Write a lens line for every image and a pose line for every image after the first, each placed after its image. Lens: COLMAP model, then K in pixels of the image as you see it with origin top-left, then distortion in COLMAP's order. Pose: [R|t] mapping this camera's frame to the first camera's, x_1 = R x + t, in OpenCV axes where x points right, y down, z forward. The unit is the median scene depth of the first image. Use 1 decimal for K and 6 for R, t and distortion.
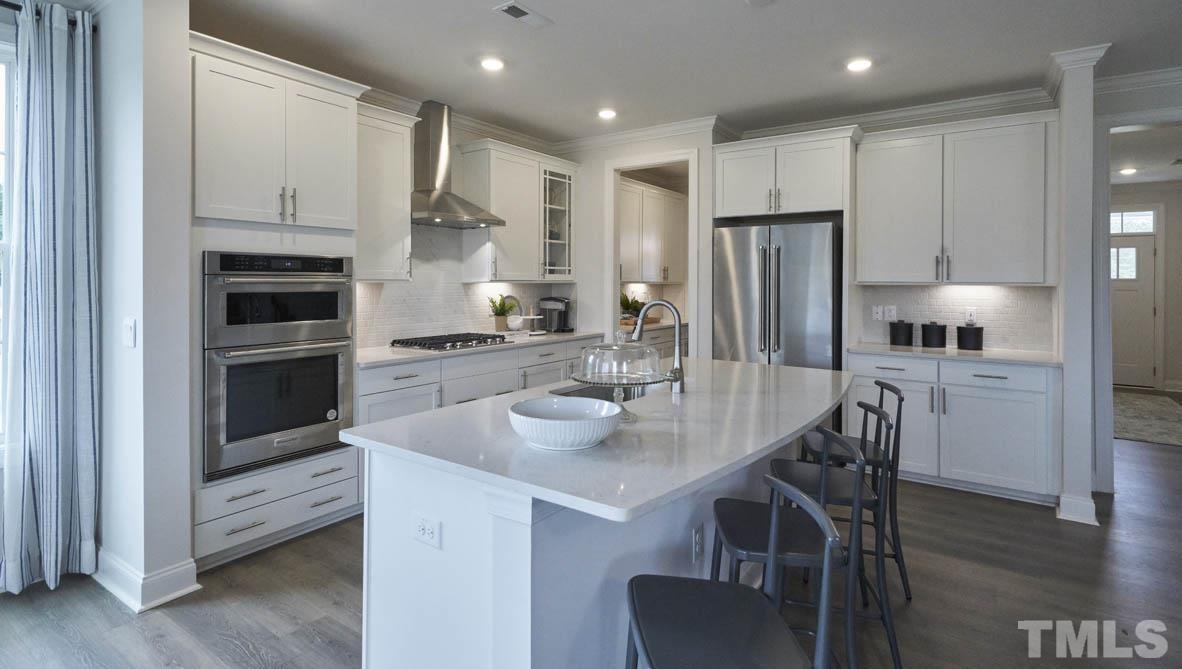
lens RADIAL K [[583.9, 0, 594.9], [0, 583.9, 284.6], [0, 0, 1]] dist [0.014563, -0.001799]
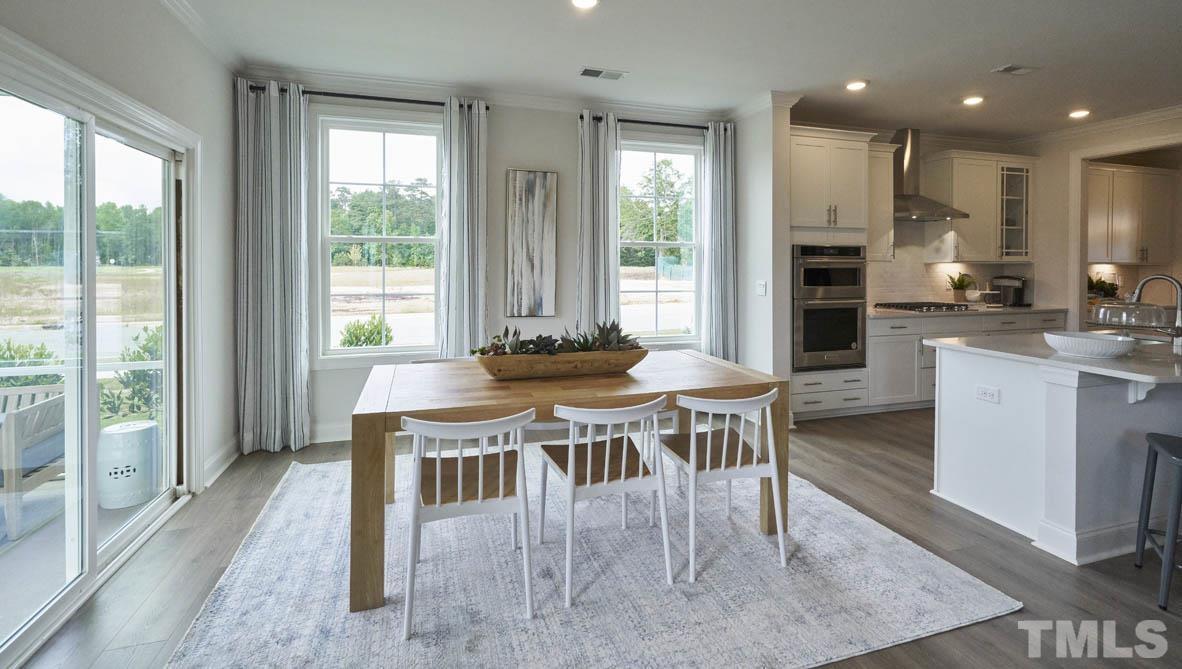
lens RADIAL K [[528.6, 0, 588.2], [0, 528.6, 273.4], [0, 0, 1]] dist [-0.000734, -0.000034]
pose [[0.784820, 0.008633, -0.619664, -0.095983], [-0.002415, 0.999938, 0.010872, 0.009252], [0.619719, -0.007036, 0.784792, -0.422784]]
